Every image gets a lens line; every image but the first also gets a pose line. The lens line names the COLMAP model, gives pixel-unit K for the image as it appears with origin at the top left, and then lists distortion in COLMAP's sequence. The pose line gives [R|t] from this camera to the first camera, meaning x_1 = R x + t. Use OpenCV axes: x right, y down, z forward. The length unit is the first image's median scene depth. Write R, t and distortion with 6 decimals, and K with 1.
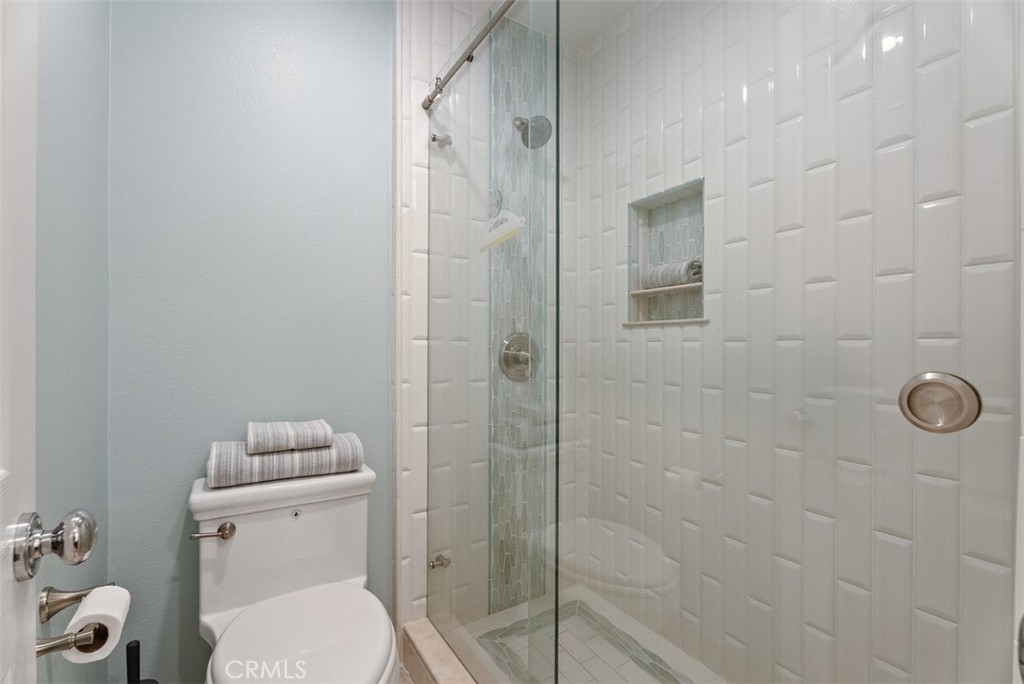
lens RADIAL K [[460.5, 0, 512.4], [0, 460.5, 356.5], [0, 0, 1]] dist [0.000826, 0.000081]
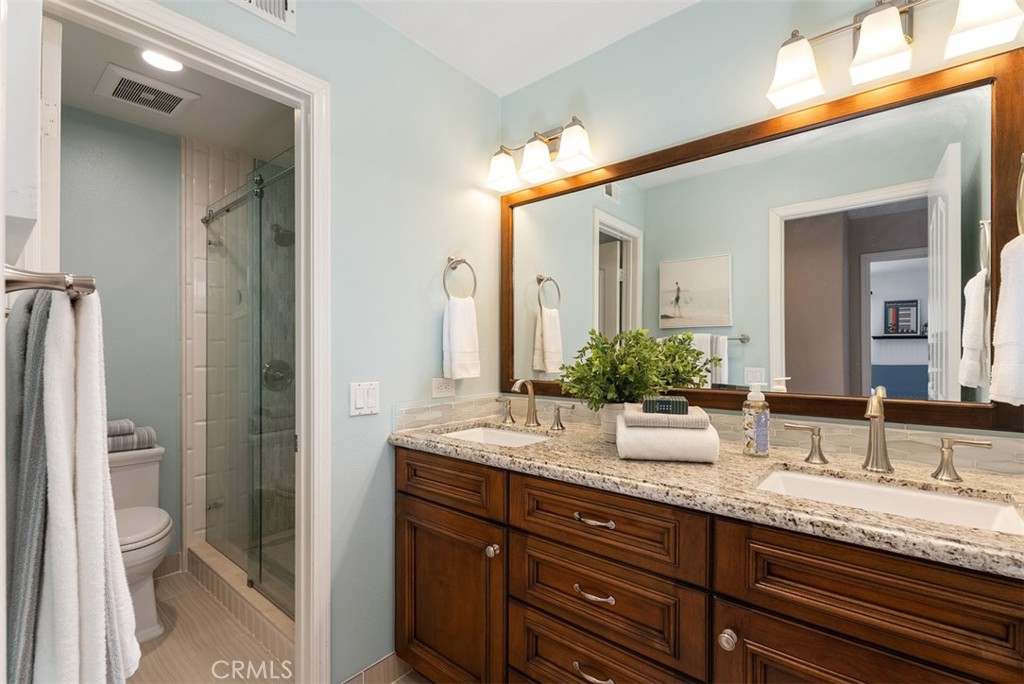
lens RADIAL K [[460.5, 0, 512.4], [0, 460.5, 356.5], [0, 0, 1]] dist [0.000826, 0.000081]
pose [[0.949942, -0.004297, 0.312398, 0.332932], [0.005642, 0.999978, -0.003403, -0.063881], [-0.312377, 0.004996, 0.949945, -0.866467]]
